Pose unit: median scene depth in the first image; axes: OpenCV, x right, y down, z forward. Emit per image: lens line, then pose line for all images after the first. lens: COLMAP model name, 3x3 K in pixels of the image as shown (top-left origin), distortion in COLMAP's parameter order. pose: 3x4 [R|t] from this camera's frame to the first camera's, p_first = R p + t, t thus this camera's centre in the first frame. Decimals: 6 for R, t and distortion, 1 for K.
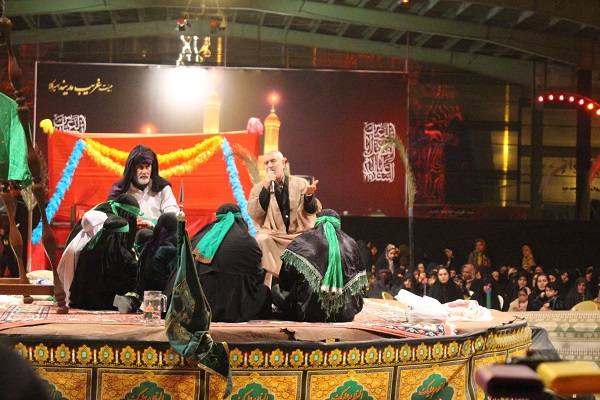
lens RADIAL K [[1444.8, 0, 300.0], [0, 1444.8, 200.0], [0, 0, 1]] dist [-0.030052, 1.141062]
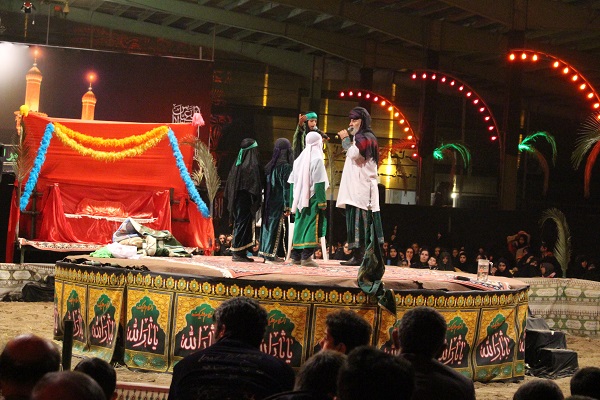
lens RADIAL K [[1444.8, 0, 300.0], [0, 1444.8, 200.0], [0, 0, 1]] dist [-0.030052, 1.141062]
pose [[0.975240, 0.040609, 0.217389, -0.457723], [-0.045505, 0.998810, 0.017562, -0.019163], [-0.216417, -0.027020, 0.975927, -0.460393]]
